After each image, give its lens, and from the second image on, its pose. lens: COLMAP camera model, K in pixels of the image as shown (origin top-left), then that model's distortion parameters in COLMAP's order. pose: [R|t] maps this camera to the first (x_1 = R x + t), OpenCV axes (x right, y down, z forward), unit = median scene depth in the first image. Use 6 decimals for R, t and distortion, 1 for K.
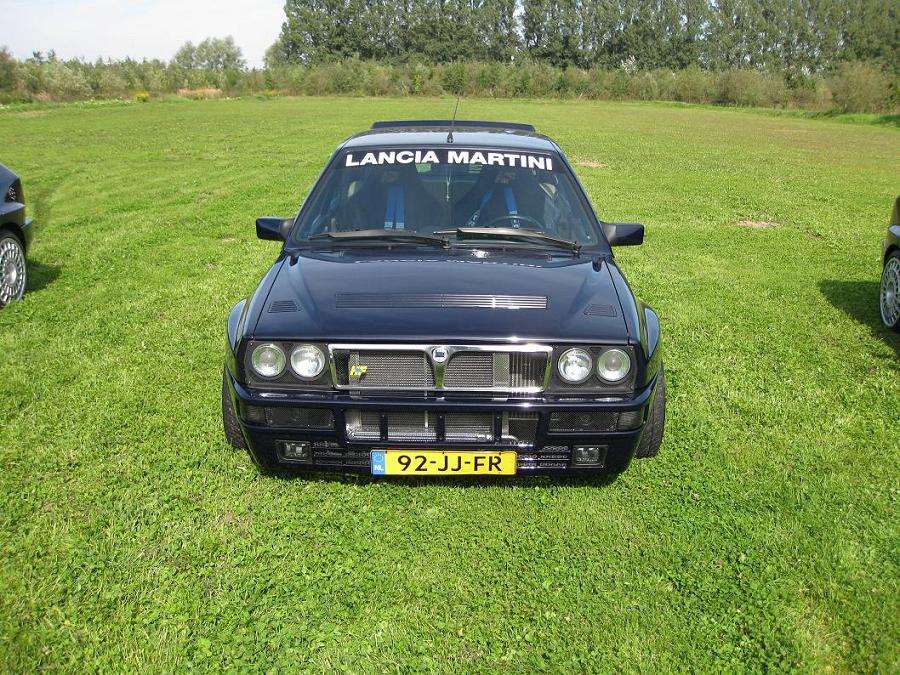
lens RADIAL K [[960.2, 0, 450.0], [0, 960.2, 337.5], [0, 0, 1]] dist [-0.136957, 0.037469]
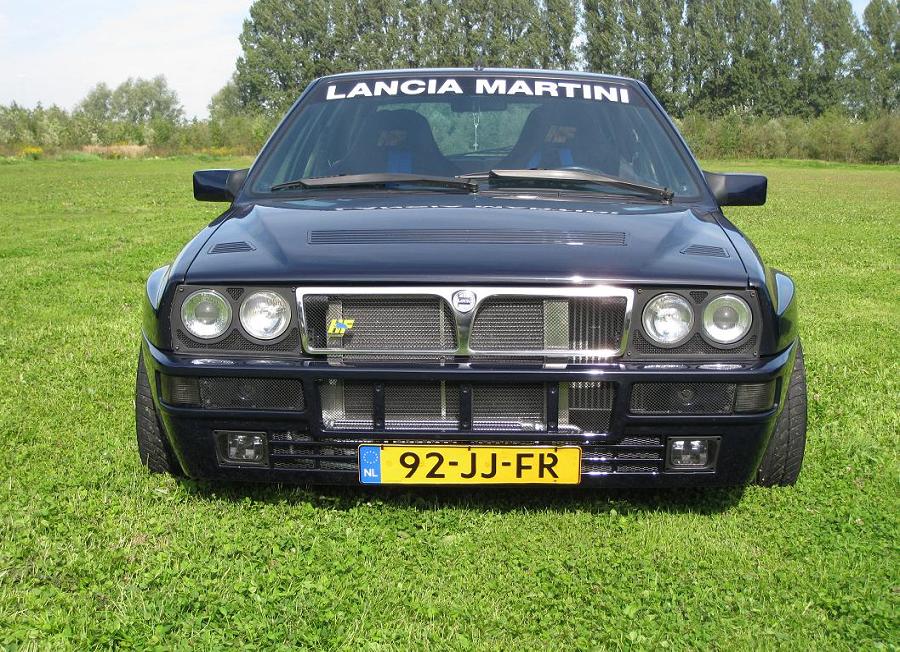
lens RADIAL K [[1423.9, 0, 450.0], [0, 1423.9, 326.0], [0, 0, 1]] dist [-0.139564, 0.042430]
pose [[0.999768, -0.002644, -0.021373, 0.000888], [0.000017, 0.992528, -0.122019, 0.153461], [0.021536, 0.121990, 0.992298, 0.024497]]
